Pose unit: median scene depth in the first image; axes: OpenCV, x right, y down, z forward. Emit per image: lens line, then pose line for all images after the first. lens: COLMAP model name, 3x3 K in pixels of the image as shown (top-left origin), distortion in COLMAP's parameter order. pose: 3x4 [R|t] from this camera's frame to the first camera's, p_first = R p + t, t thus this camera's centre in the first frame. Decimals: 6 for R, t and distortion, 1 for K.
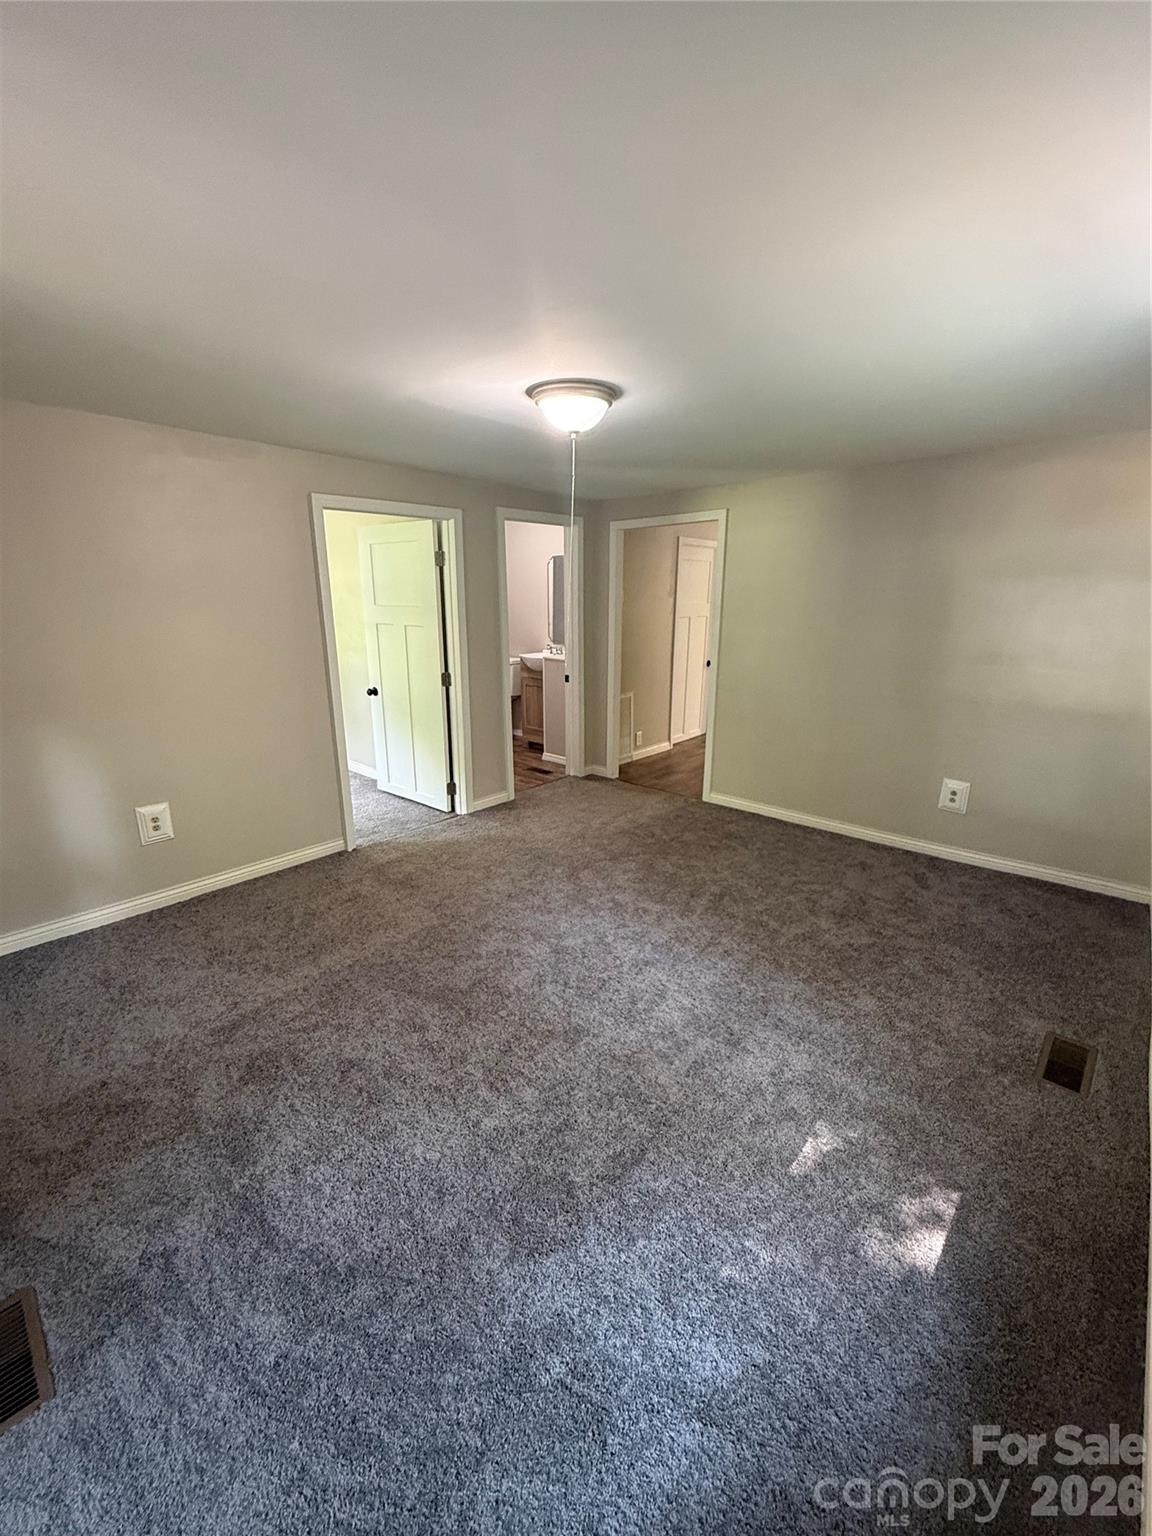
lens RADIAL K [[639.6, 0, 577.9], [0, 639.6, 766.8], [0, 0, 1]] dist [0.000882, -0.000102]
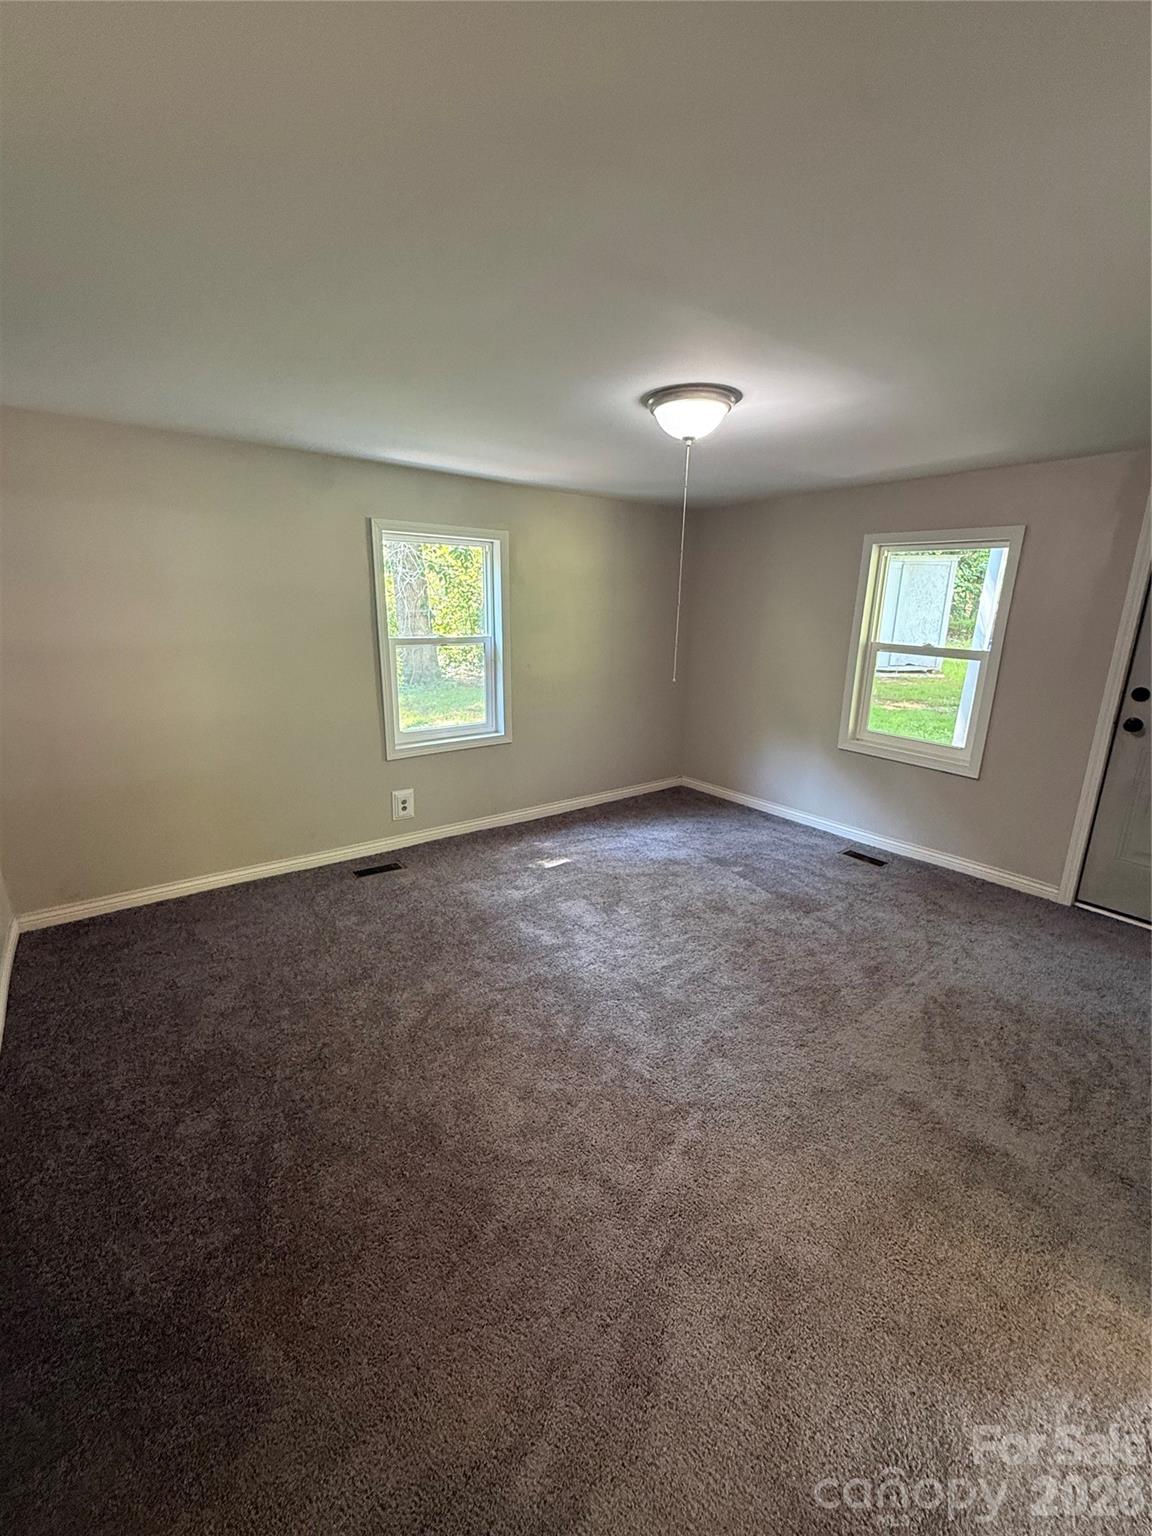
lens RADIAL K [[639.6, 0, 577.9], [0, 639.6, 766.8], [0, 0, 1]] dist [0.000882, -0.000102]
pose [[-0.980815, -0.066887, 0.183107, -0.031731], [0.035527, 0.862232, 0.505266, -0.362539], [-0.191676, 0.502077, -0.843314, 1.289868]]
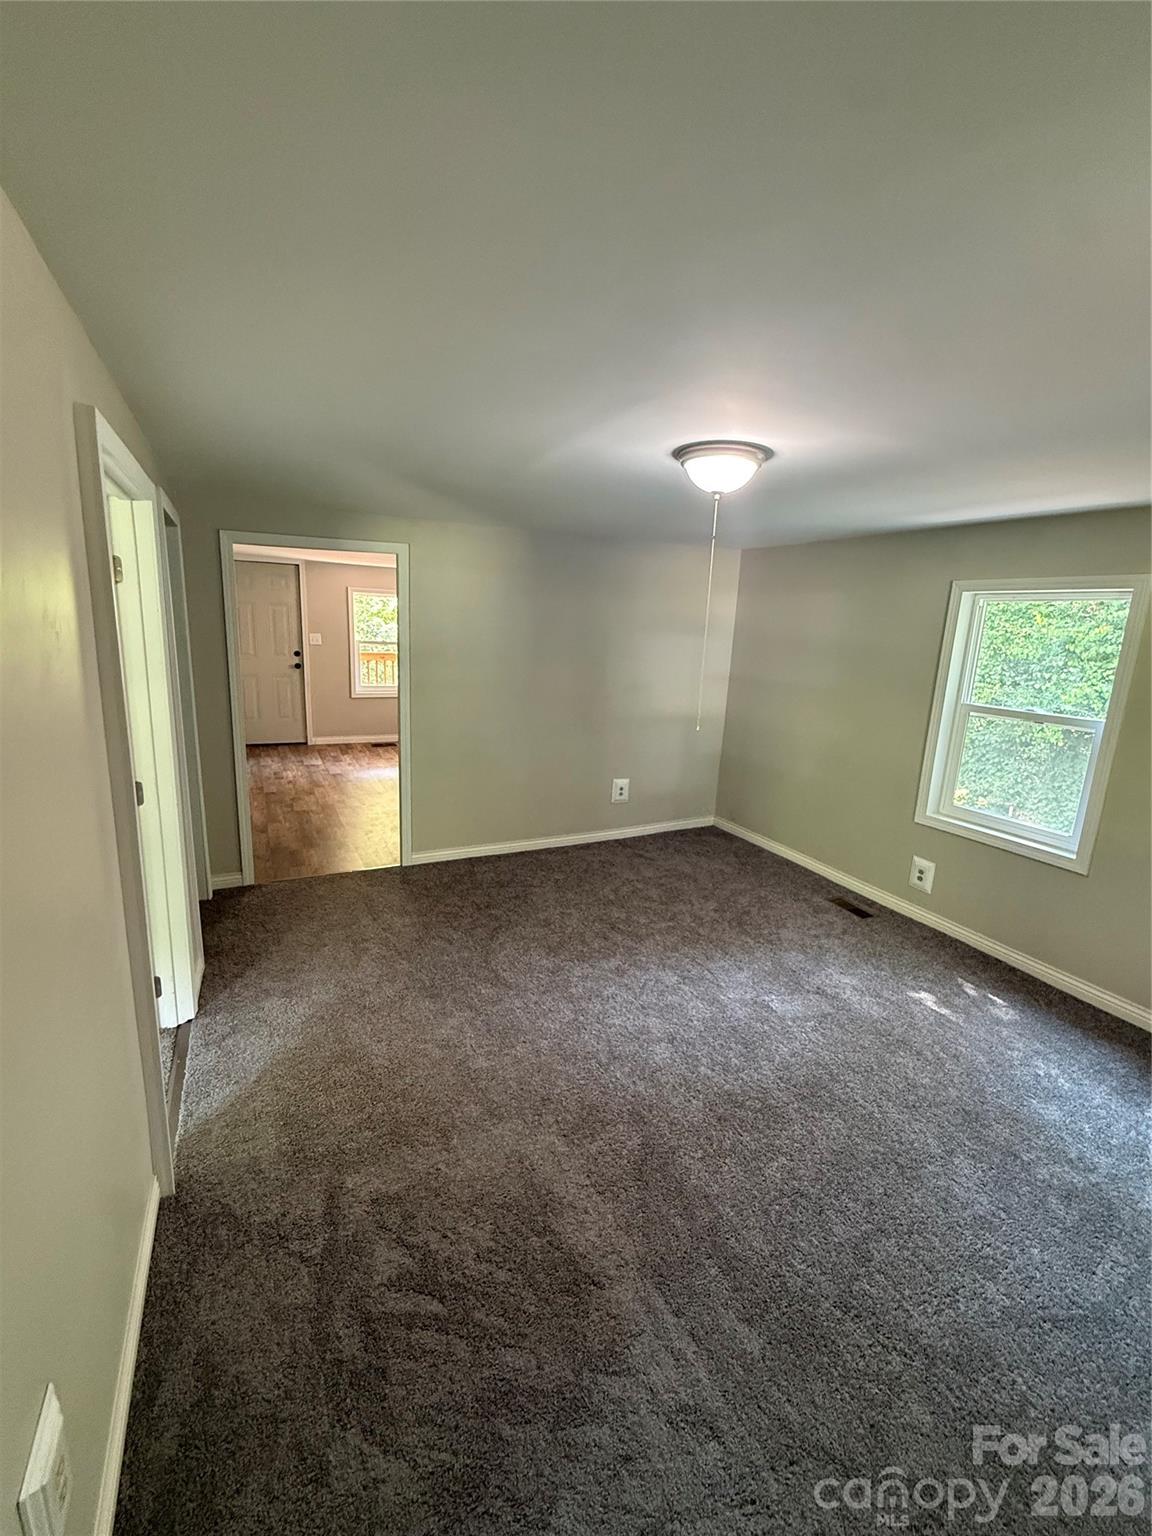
lens RADIAL K [[639.6, 0, 577.9], [0, 639.6, 766.8], [0, 0, 1]] dist [0.000882, -0.000102]
pose [[0.374921, -0.181577, 0.909101, -0.647543], [0.205475, 0.972517, 0.109503, -0.166988], [-0.903999, 0.145743, 0.401926, 0.535464]]
